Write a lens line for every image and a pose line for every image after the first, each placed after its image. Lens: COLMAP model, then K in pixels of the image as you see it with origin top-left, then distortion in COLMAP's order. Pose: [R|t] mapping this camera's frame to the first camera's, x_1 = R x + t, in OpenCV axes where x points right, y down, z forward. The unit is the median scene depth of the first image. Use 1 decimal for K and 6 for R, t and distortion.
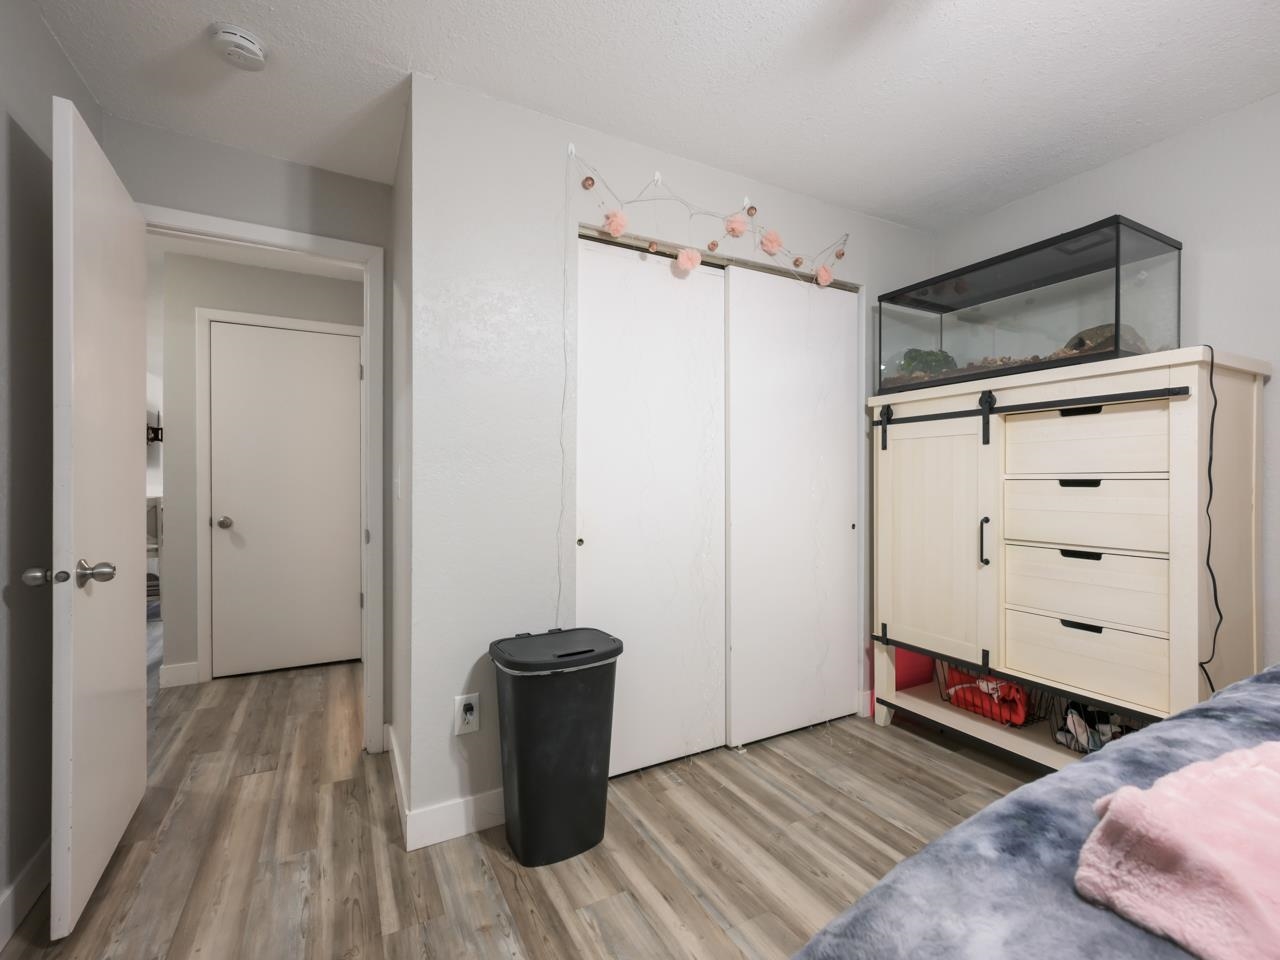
lens RADIAL K [[568.8, 0, 636.1], [0, 568.8, 478.4], [0, 0, 1]] dist [0.000221, 0.001140]
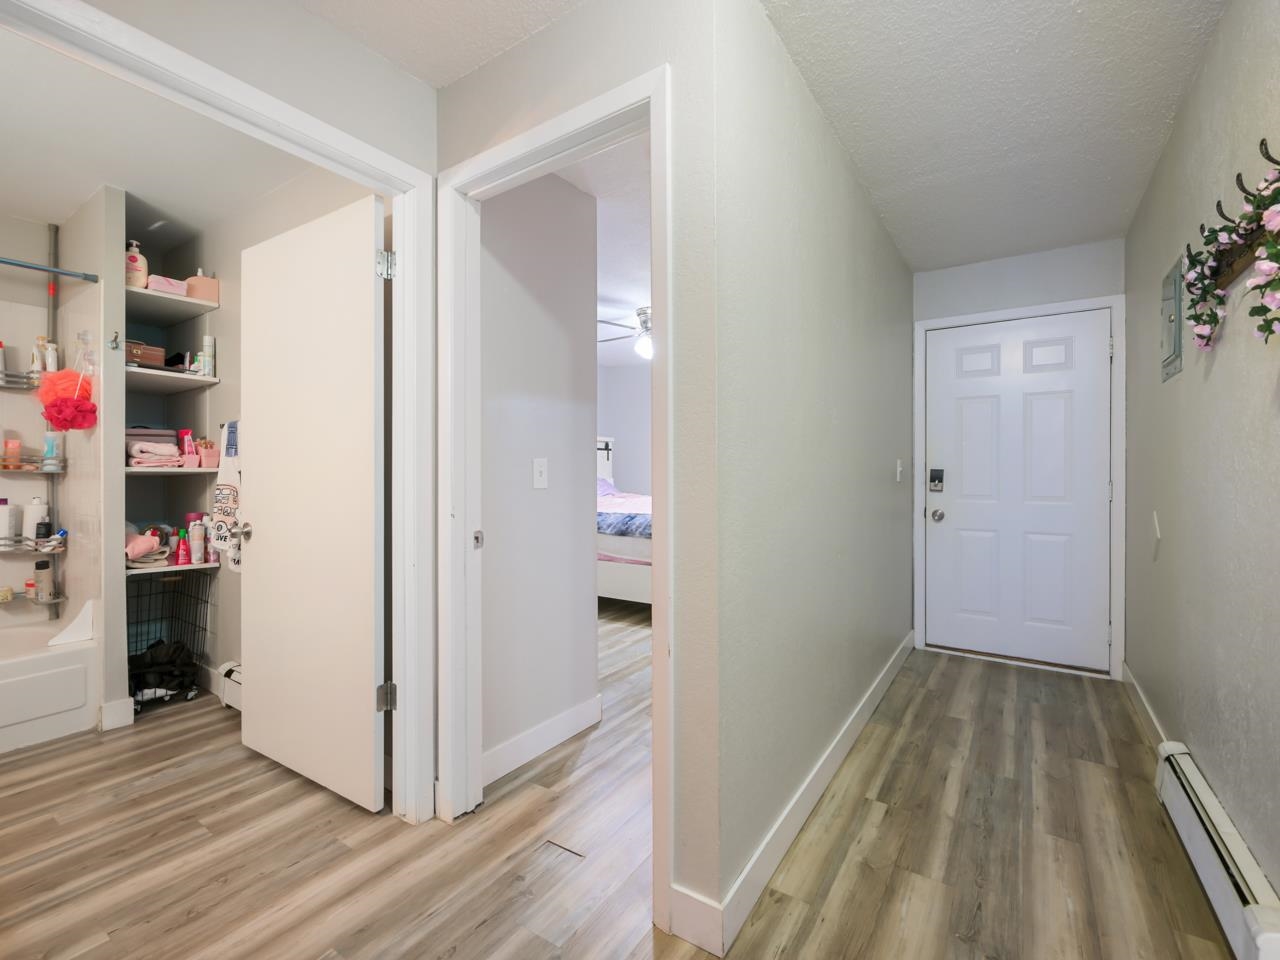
lens RADIAL K [[568.8, 0, 633.4], [0, 568.8, 474.6], [0, 0, 1]] dist [0.000221, 0.001140]
pose [[-0.457760, 0.005977, 0.889056, -1.855677], [0.004387, 0.999980, -0.004464, 0.017303], [-0.889065, 0.001857, -0.457777, 1.679425]]
